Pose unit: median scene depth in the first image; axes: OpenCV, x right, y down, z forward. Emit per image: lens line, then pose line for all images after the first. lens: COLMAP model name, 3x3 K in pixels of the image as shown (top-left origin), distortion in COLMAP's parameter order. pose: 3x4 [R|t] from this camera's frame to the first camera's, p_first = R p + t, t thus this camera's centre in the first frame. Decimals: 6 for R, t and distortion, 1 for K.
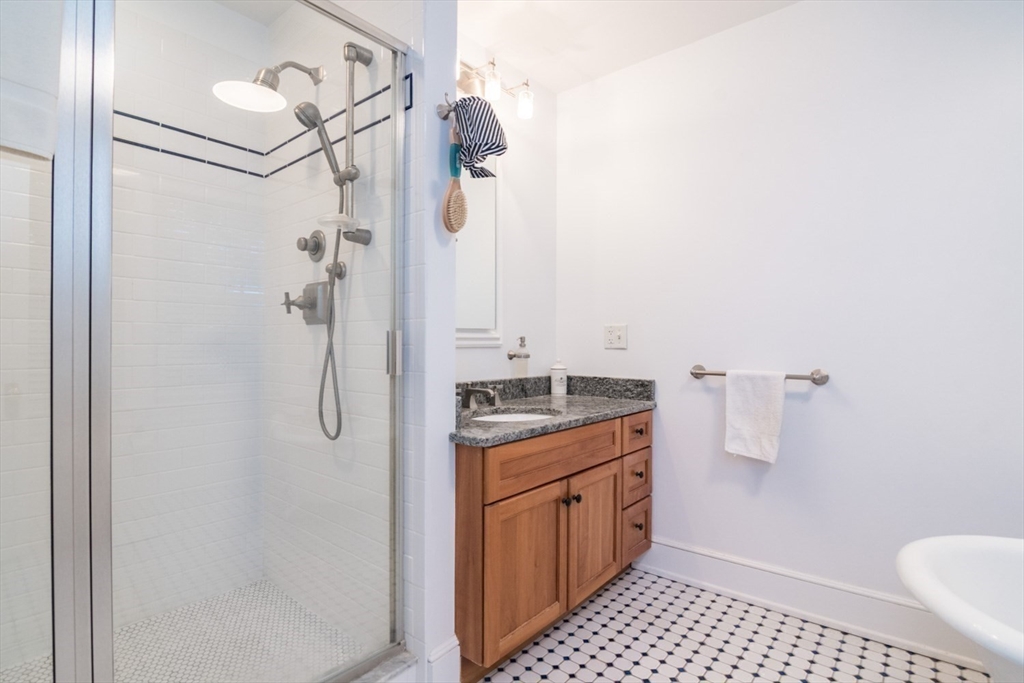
lens RADIAL K [[500.9, 0, 503.9], [0, 500.9, 346.2], [0, 0, 1]] dist [-0.013251, -0.001506]
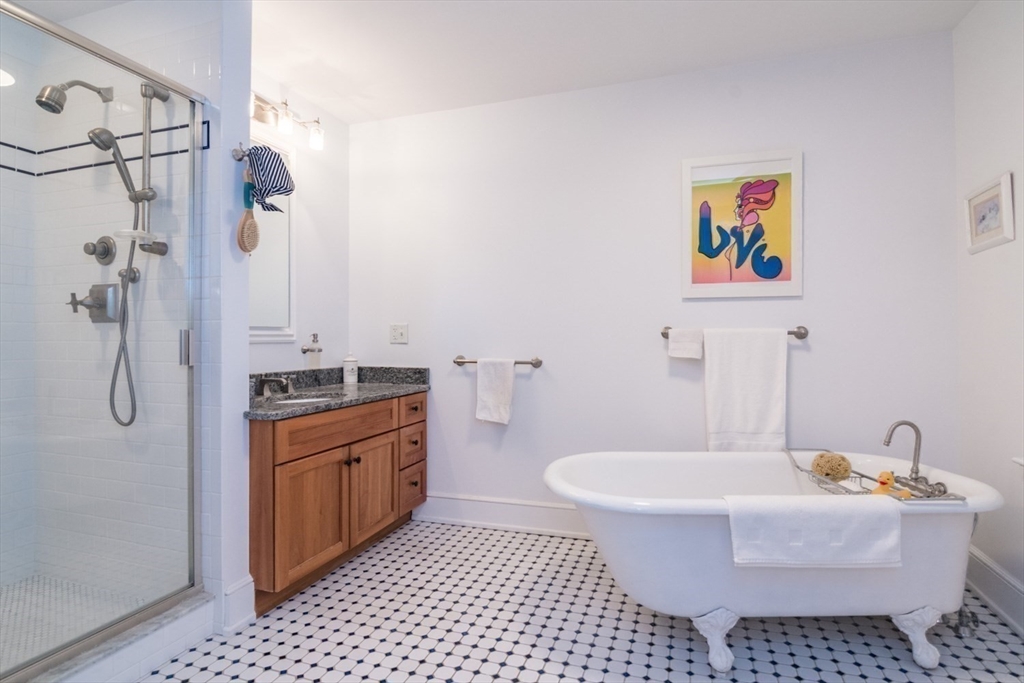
lens RADIAL K [[507.1, 0, 533.2], [0, 507.1, 337.7], [0, 0, 1]] dist [-0.013541, -0.000458]
pose [[0.916858, -0.002055, 0.399209, 0.039481], [0.004968, 0.999968, -0.006262, 0.000566], [-0.399183, 0.007725, 0.916839, -0.341020]]
